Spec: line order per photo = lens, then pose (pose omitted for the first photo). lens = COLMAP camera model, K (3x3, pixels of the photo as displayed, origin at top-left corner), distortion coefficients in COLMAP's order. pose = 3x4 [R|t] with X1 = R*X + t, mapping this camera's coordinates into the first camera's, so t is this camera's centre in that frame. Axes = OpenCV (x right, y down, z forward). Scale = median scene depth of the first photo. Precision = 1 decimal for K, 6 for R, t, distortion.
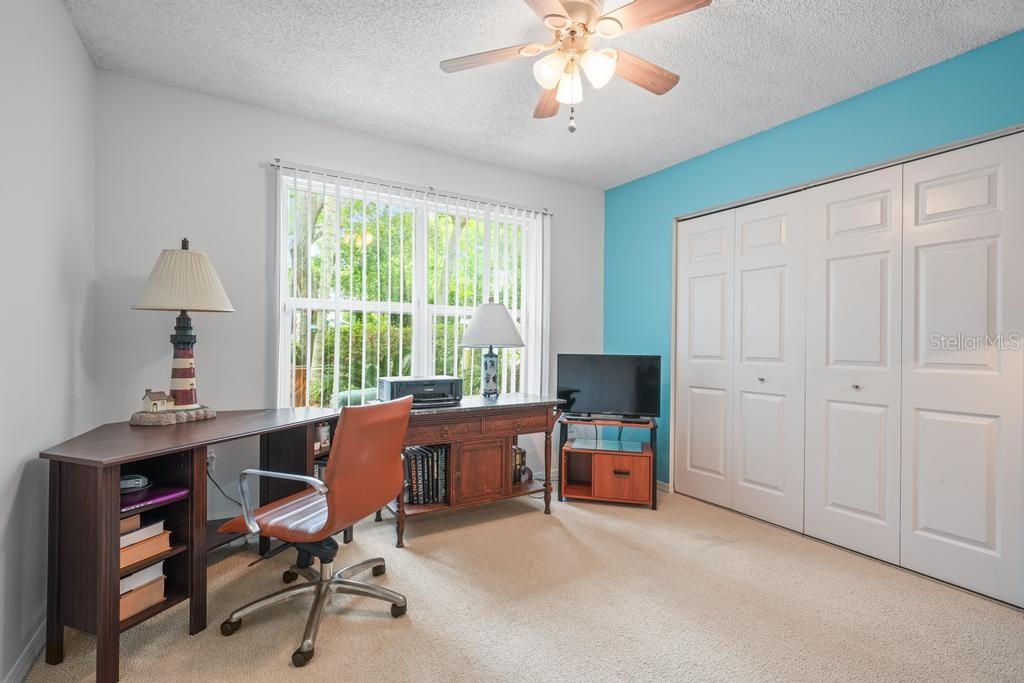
lens RADIAL K [[479.7, 0, 508.6], [0, 479.7, 342.1], [0, 0, 1]] dist [0.001990, 0.000022]
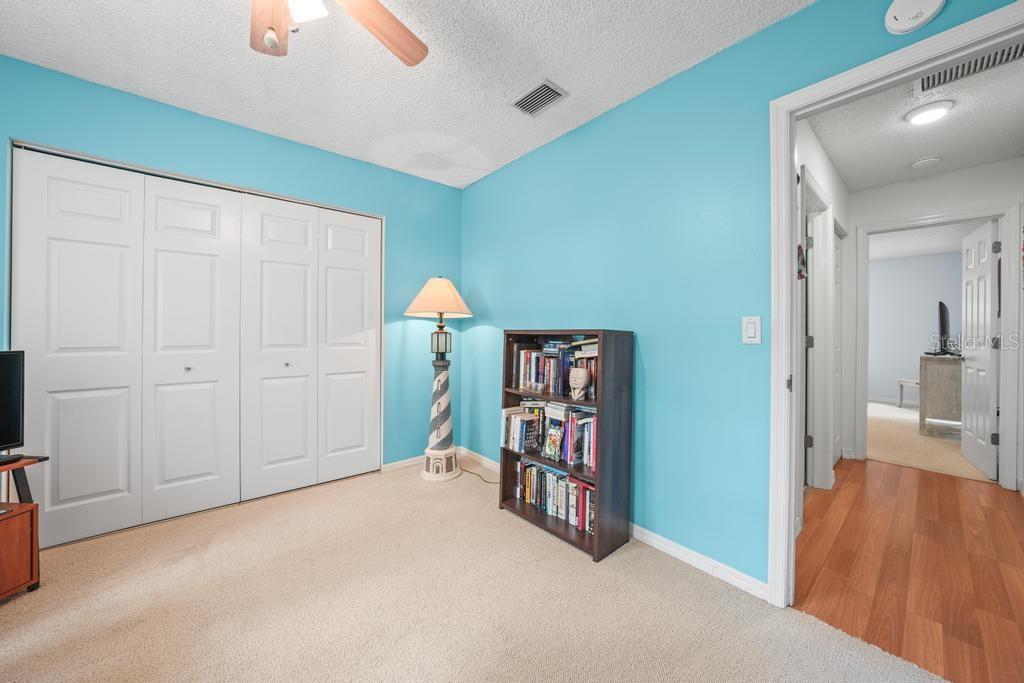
lens RADIAL K [[369.9, 0, 507.0], [0, 369.9, 333.2], [0, 0, 1]] dist [-0.024162, 0.005128]
pose [[-0.169856, -0.008214, 0.985435, -0.327614], [-0.003434, 0.999964, 0.007744, -0.000306], [-0.985463, -0.002068, -0.169879, 0.544736]]
